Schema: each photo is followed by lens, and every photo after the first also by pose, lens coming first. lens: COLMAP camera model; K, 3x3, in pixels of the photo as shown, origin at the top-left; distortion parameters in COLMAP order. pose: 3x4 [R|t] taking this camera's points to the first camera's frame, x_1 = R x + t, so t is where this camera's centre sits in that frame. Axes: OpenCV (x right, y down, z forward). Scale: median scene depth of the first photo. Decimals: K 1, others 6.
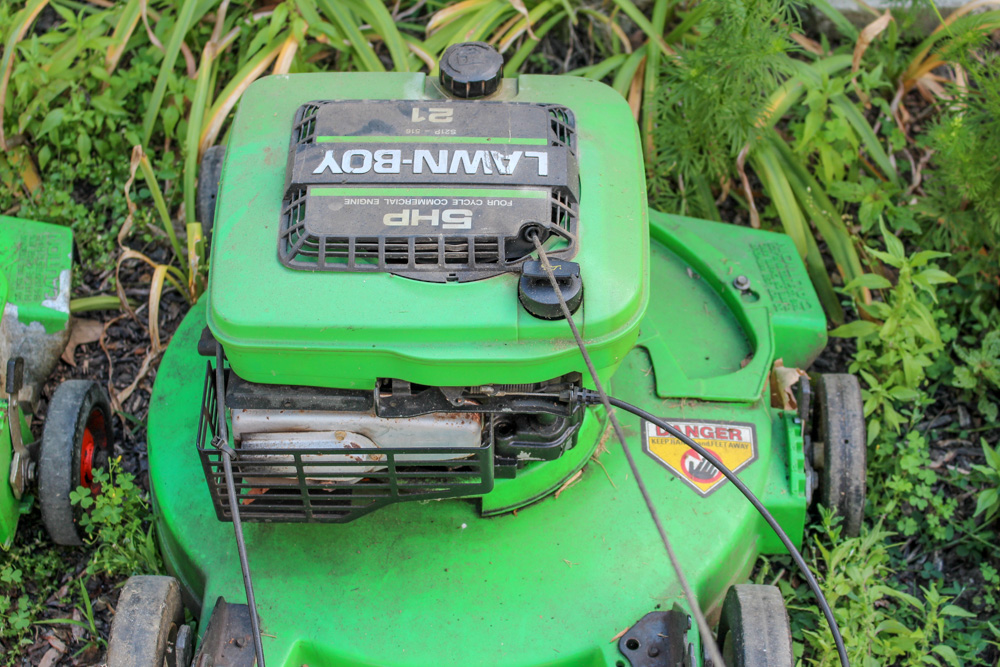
lens RADIAL K [[1804.9, 0, 505.9], [0, 1804.9, 336.2], [0, 0, 1]] dist [0.004966, 0.000000]
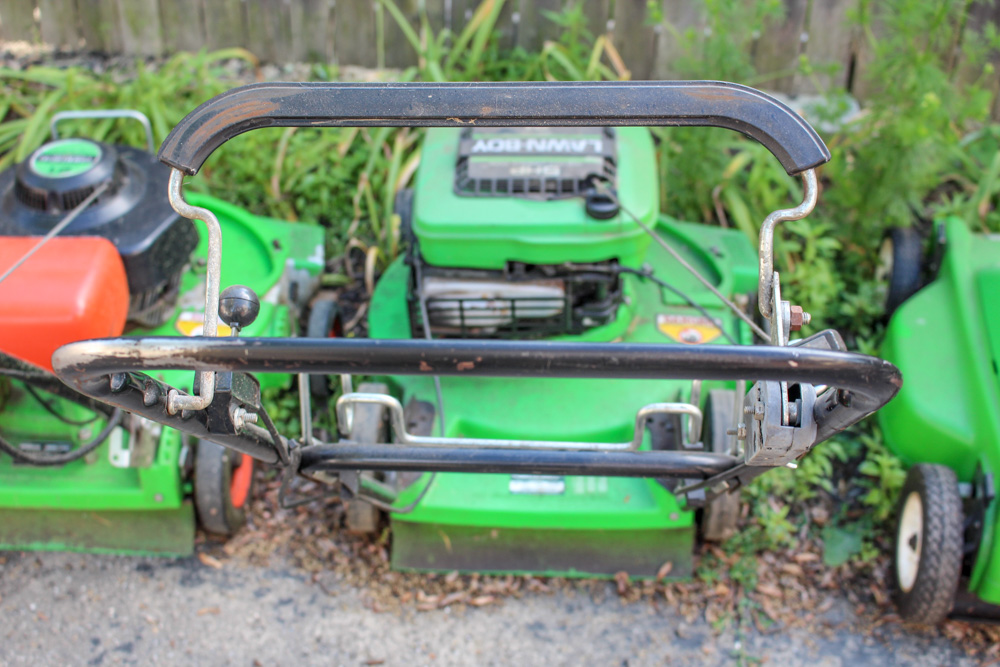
lens RADIAL K [[1398.0, 0, 492.5], [0, 1398.0, 334.0], [0, 0, 1]] dist [-0.068675, 0.000000]
pose [[0.998556, 0.005550, -0.053437, -0.009912], [-0.013985, 0.987211, -0.158802, 0.315258], [0.051872, 0.159320, 0.985863, -0.358532]]
